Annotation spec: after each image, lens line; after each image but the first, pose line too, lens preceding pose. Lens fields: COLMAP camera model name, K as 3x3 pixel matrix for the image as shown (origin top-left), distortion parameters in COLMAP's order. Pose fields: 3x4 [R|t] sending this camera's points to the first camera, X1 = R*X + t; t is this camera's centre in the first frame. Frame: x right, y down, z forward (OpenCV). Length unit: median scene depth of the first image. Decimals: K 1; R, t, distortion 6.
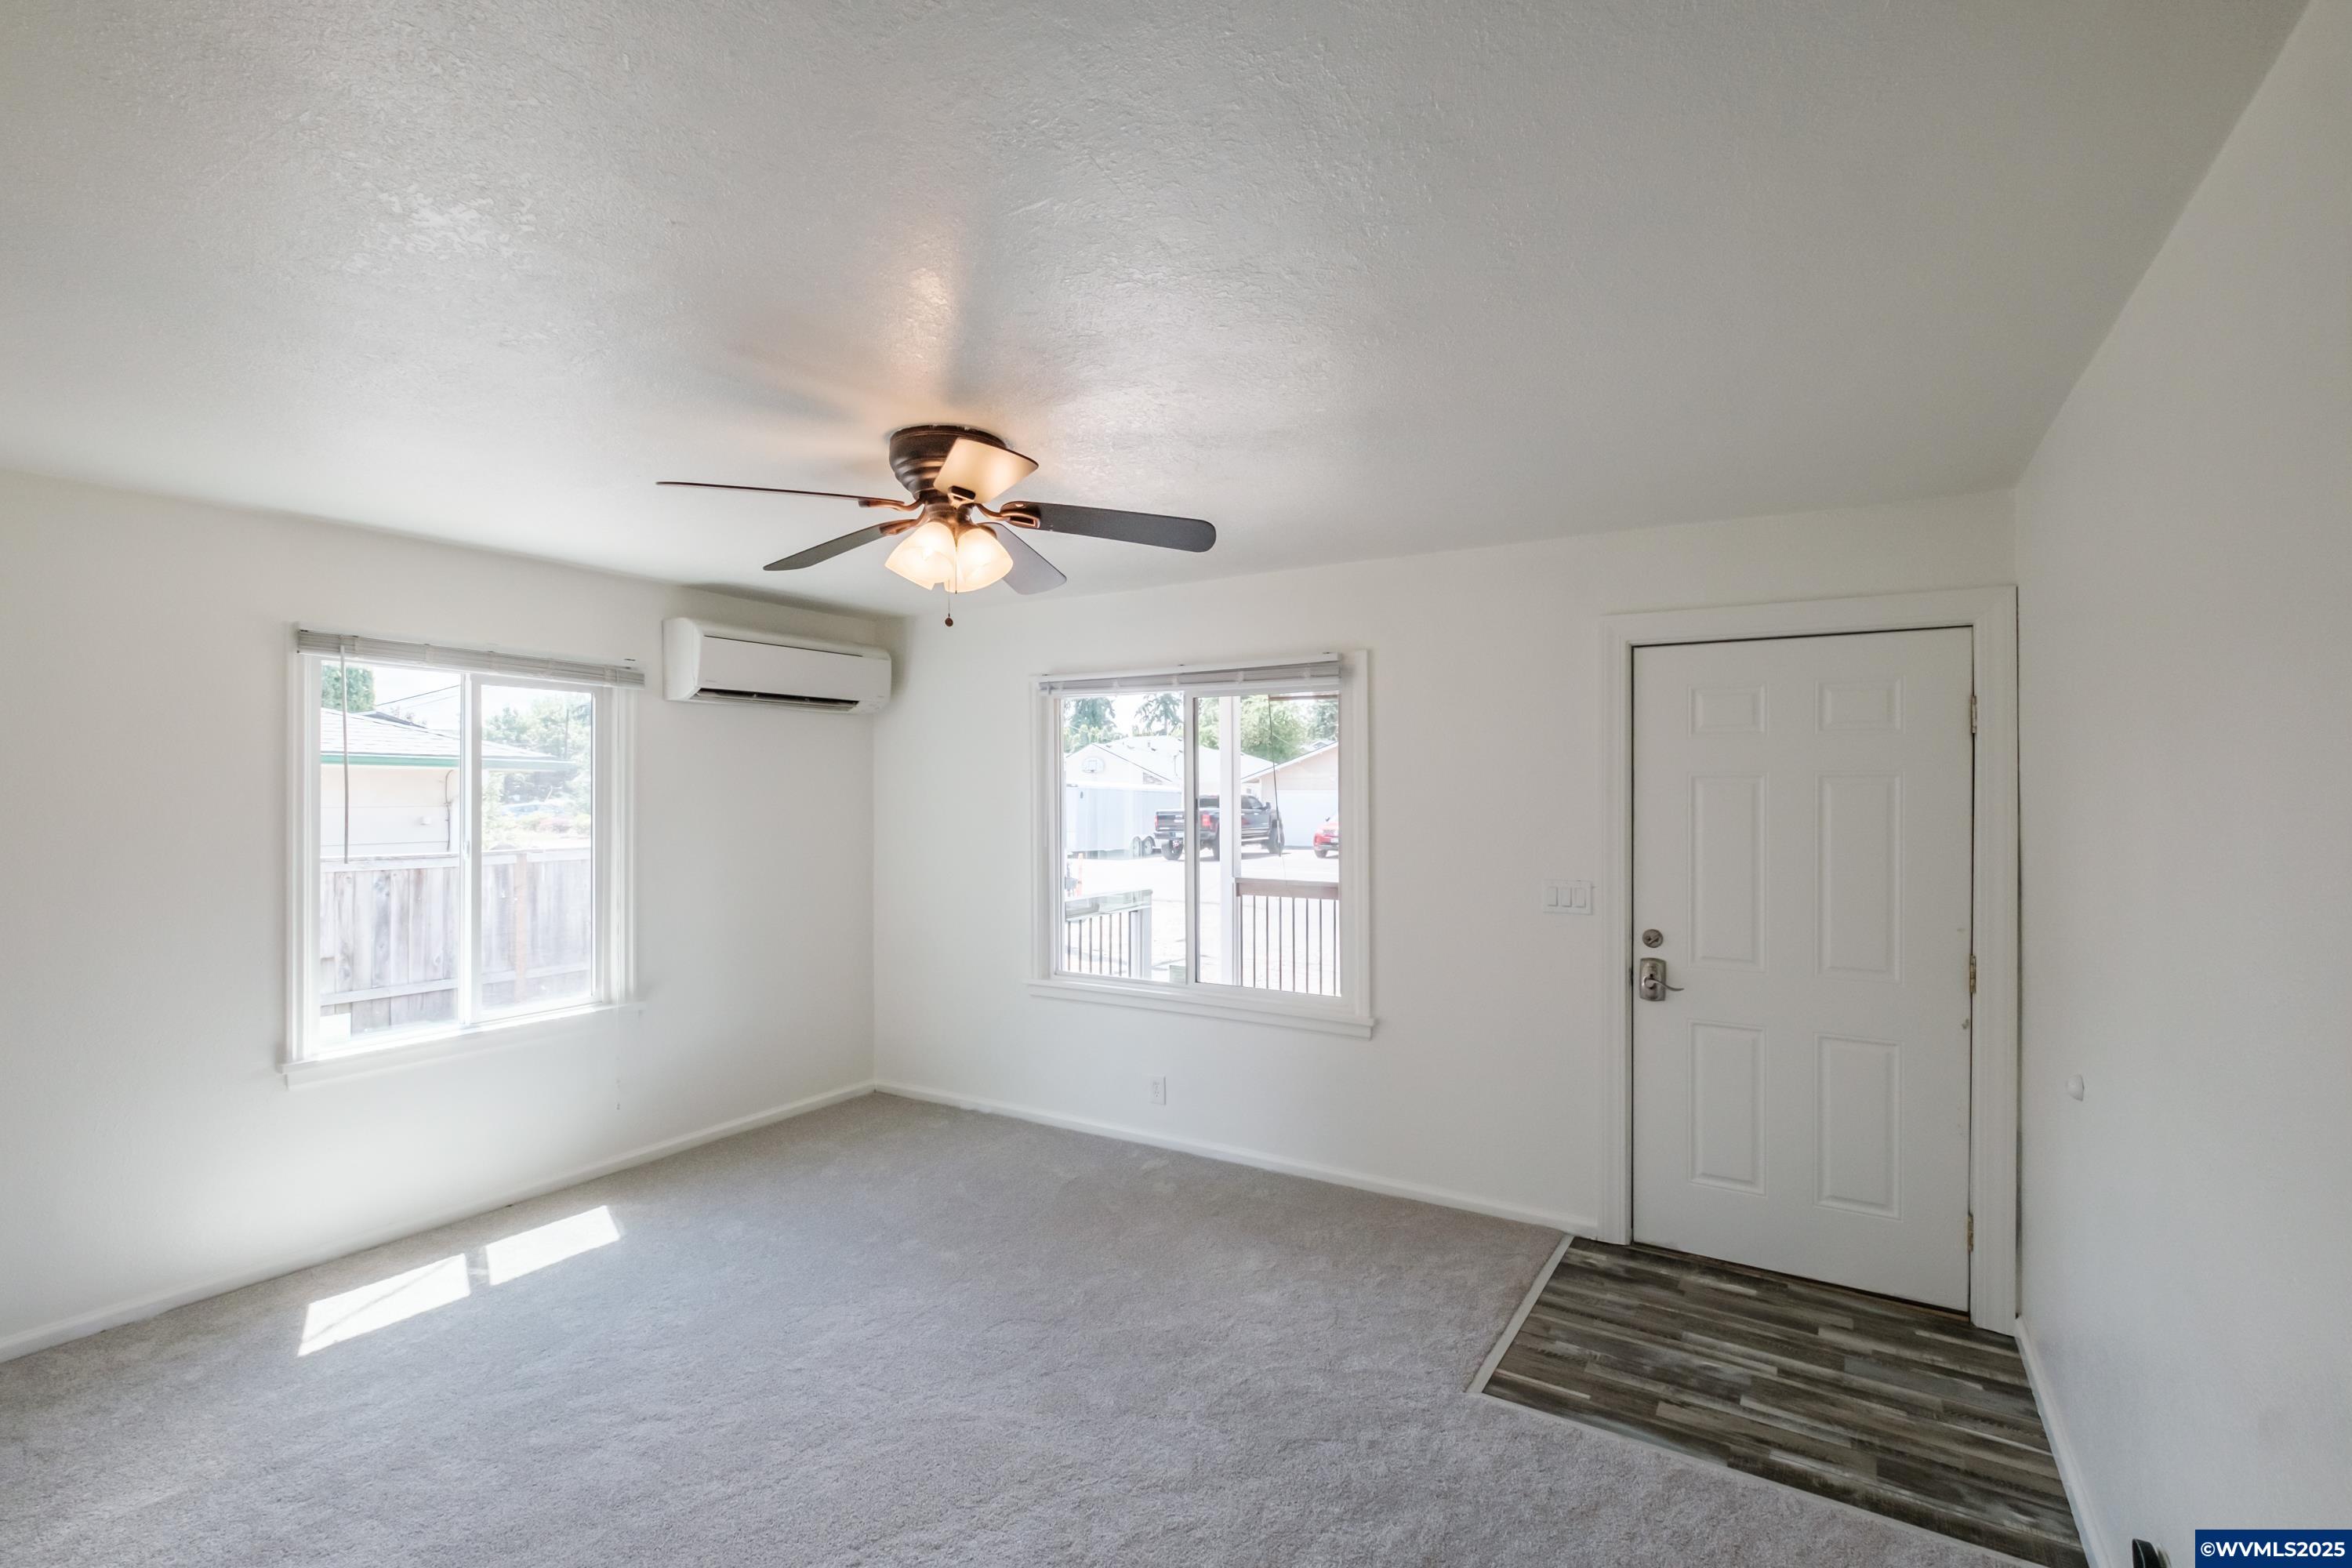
lens RADIAL K [[1026.5, 0, 1196.9], [0, 1026.5, 794.1], [0, 0, 1]] dist [0.002612, -0.003091]
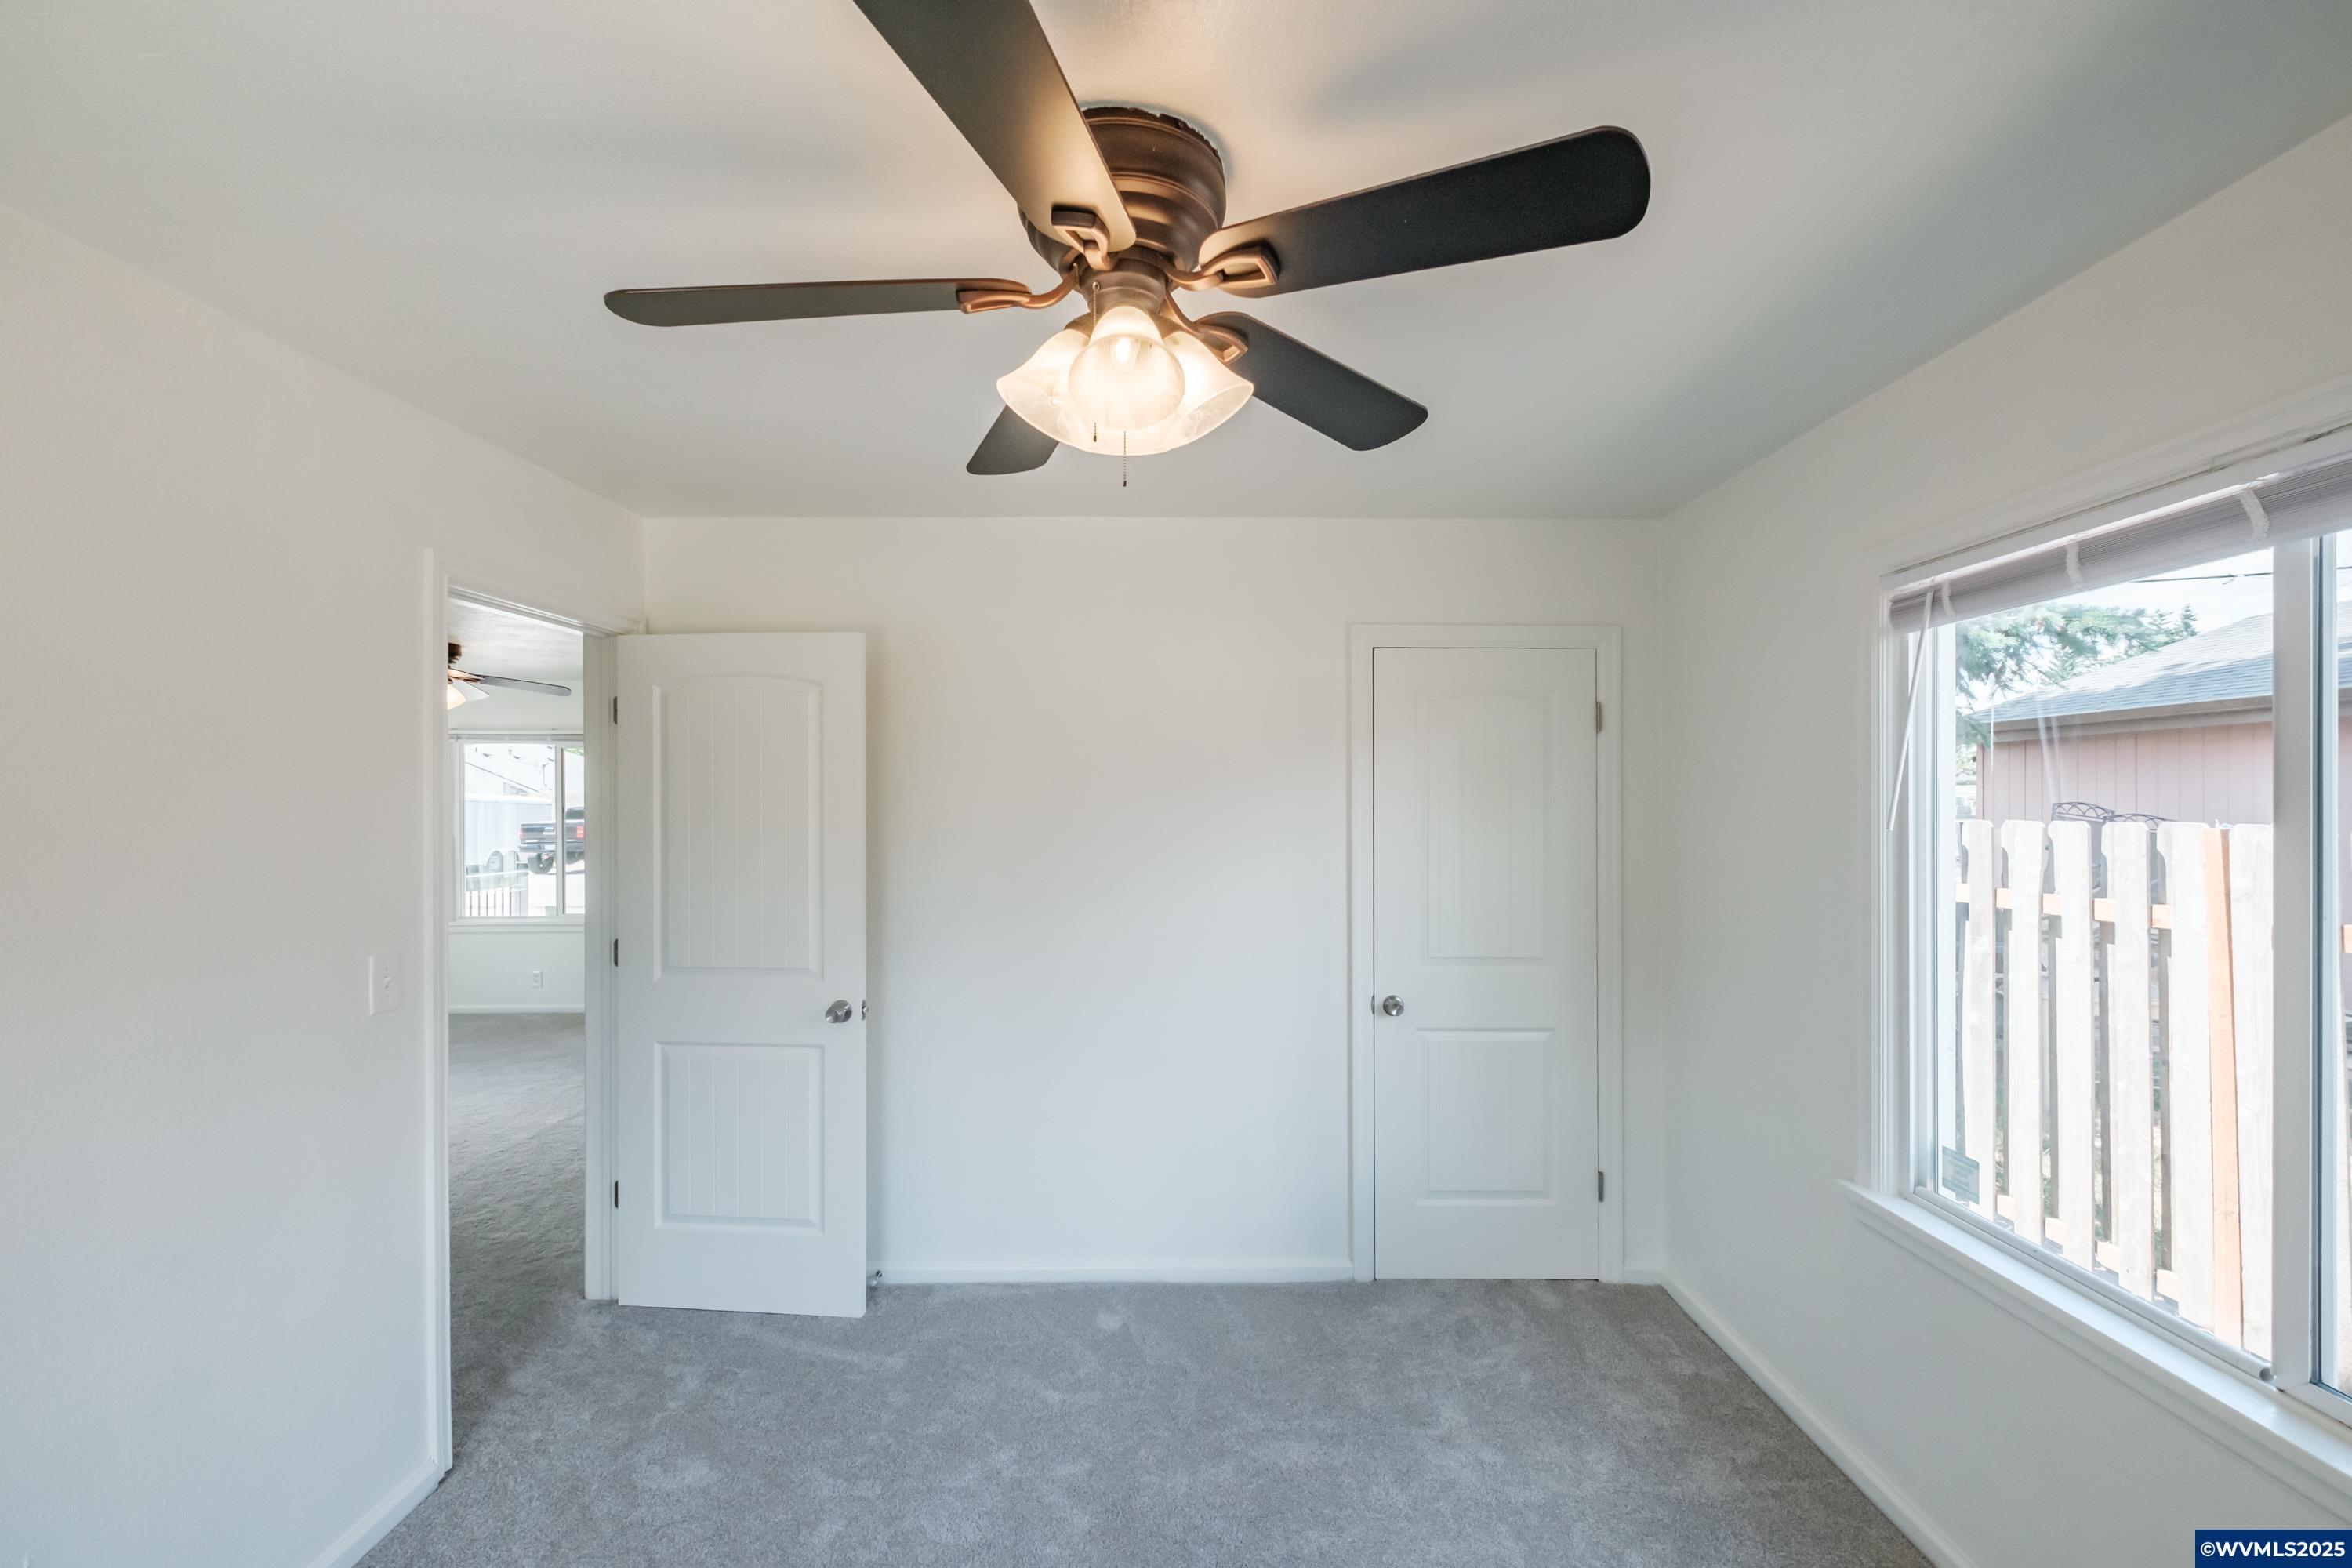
lens RADIAL K [[1026.5, 0, 1174.8], [0, 1026.5, 795.9], [0, 0, 1]] dist [0.002612, -0.003091]
pose [[0.862551, 0.000951, 0.505970, 0.013070], [0.003417, 0.999964, -0.007704, 0.002798], [-0.505959, 0.008374, 0.862517, -1.080868]]
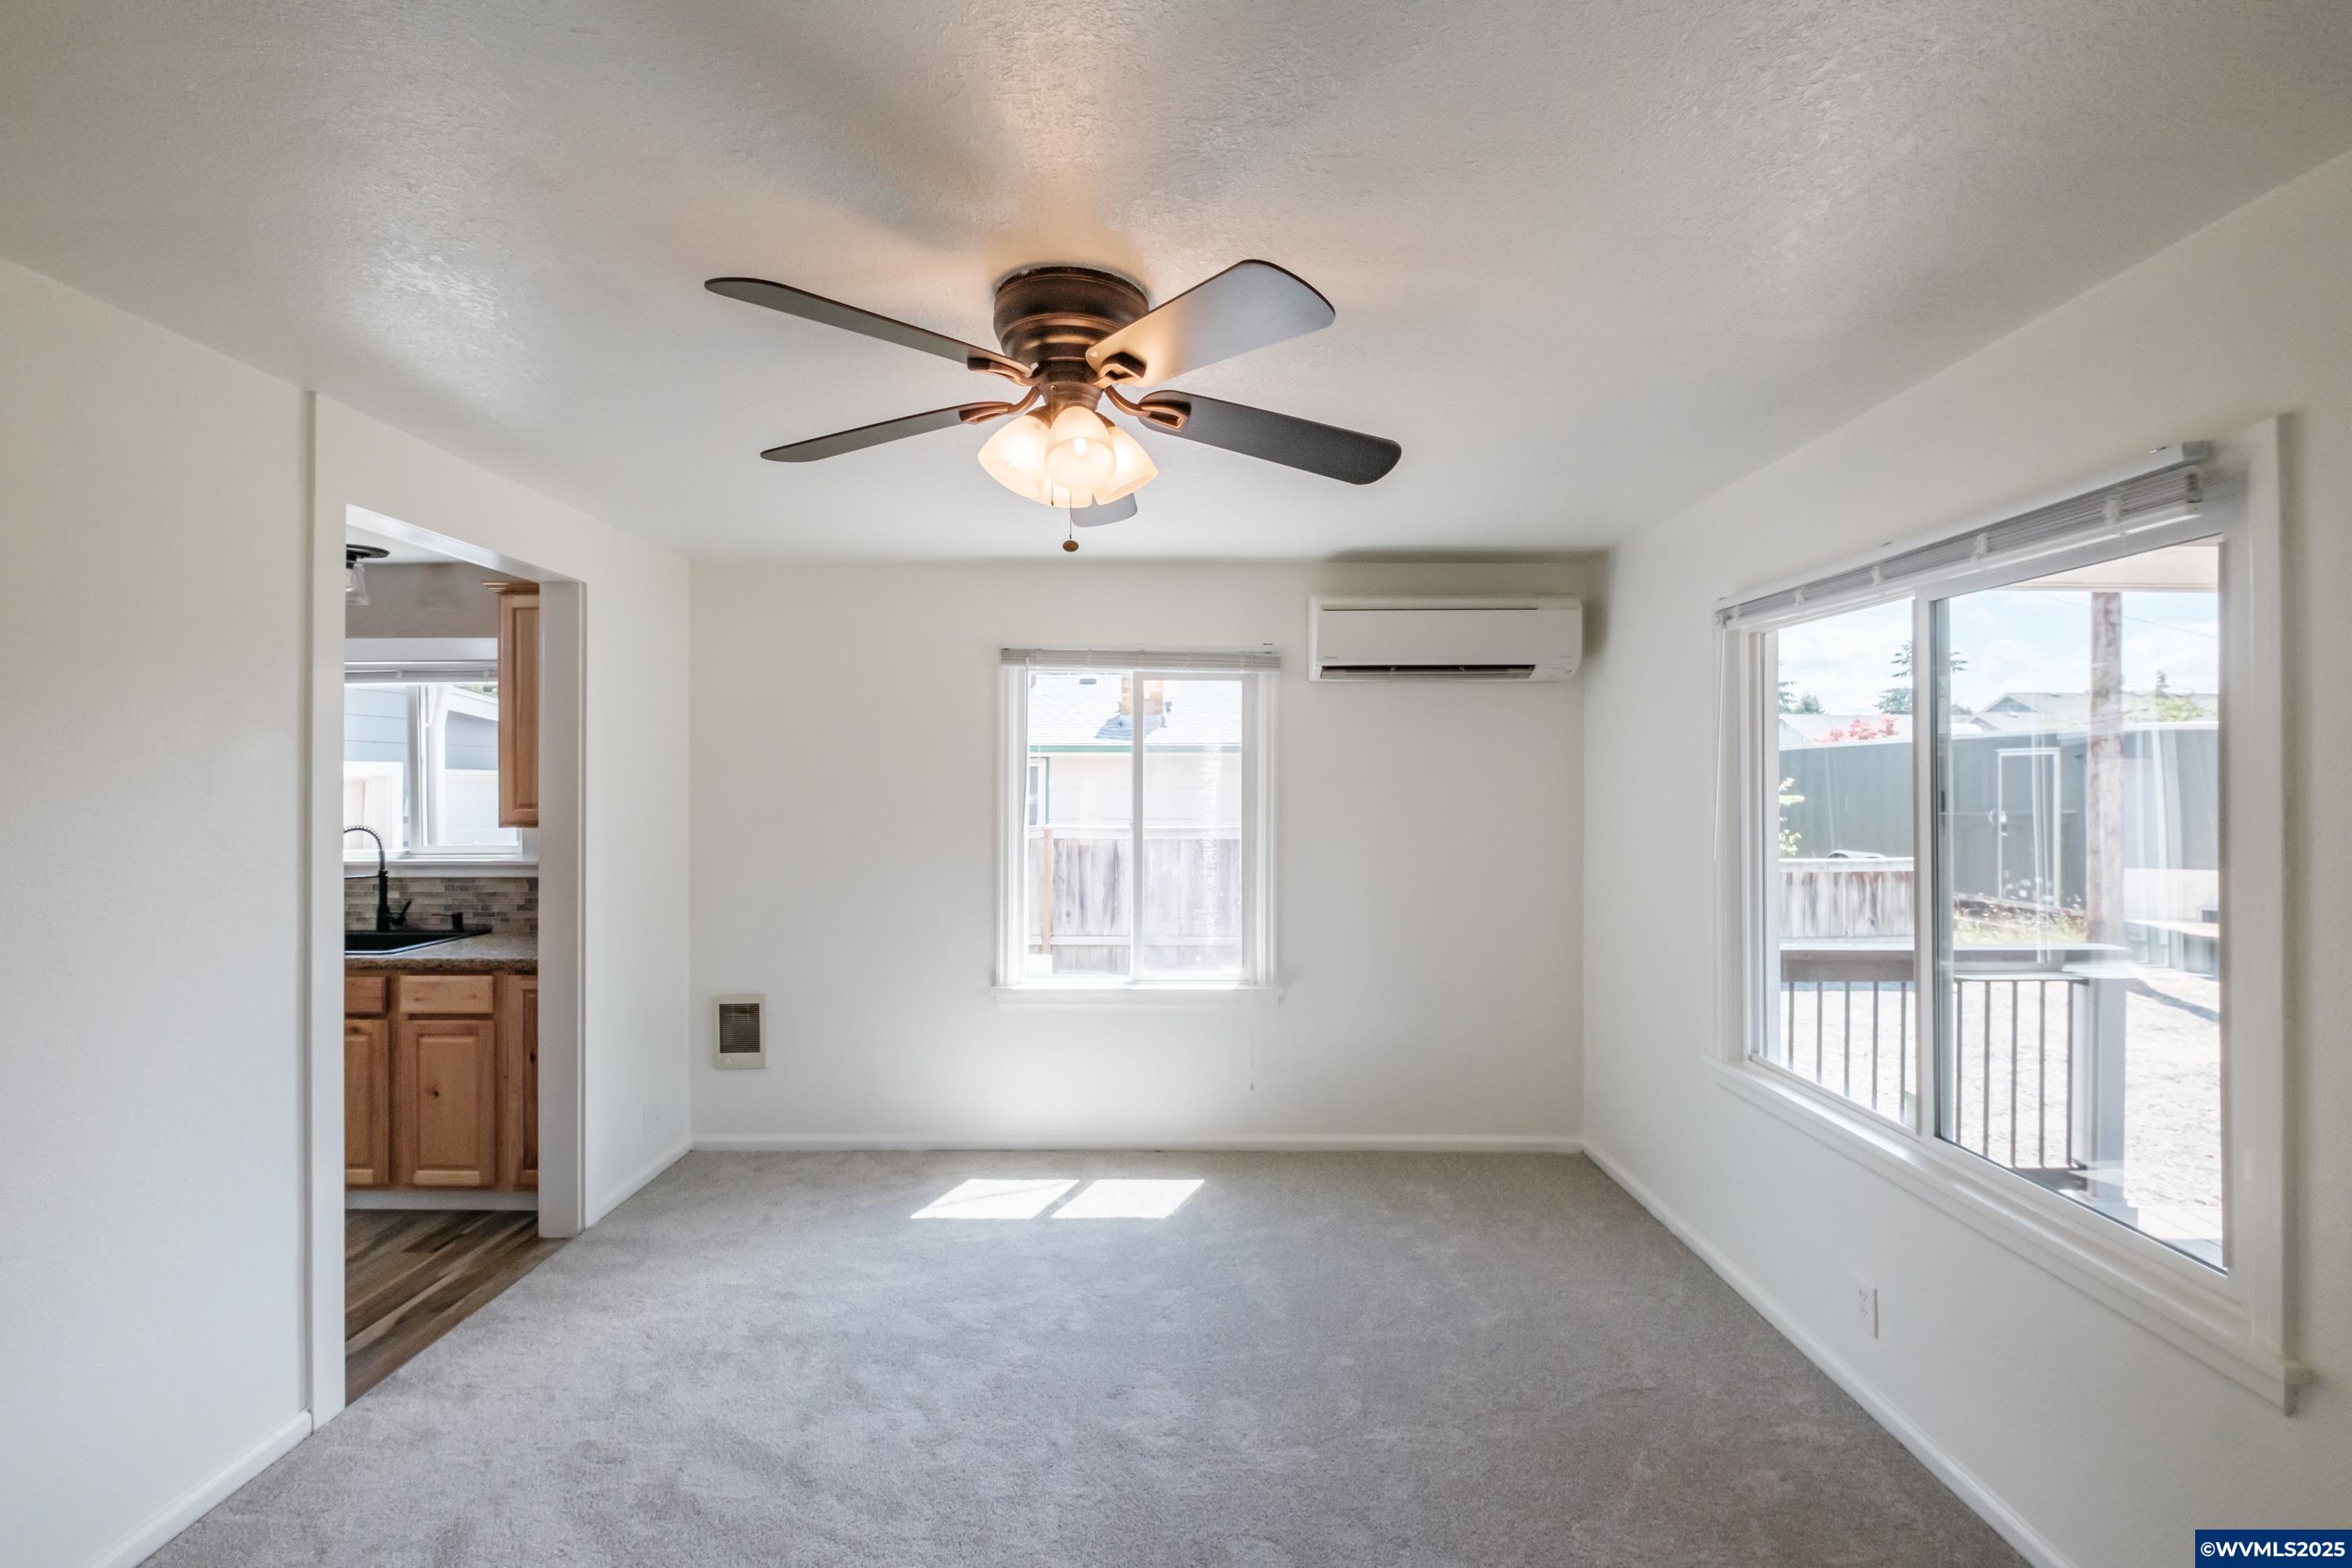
lens RADIAL K [[1026.5, 0, 1221.8], [0, 1026.5, 781.1], [0, 0, 1]] dist [0.002612, -0.003091]
pose [[0.528624, 0.005101, -0.848841, 0.274522], [-0.004465, 0.999985, 0.003229, -0.000425], [0.848844, 0.002083, 0.528639, 0.434539]]
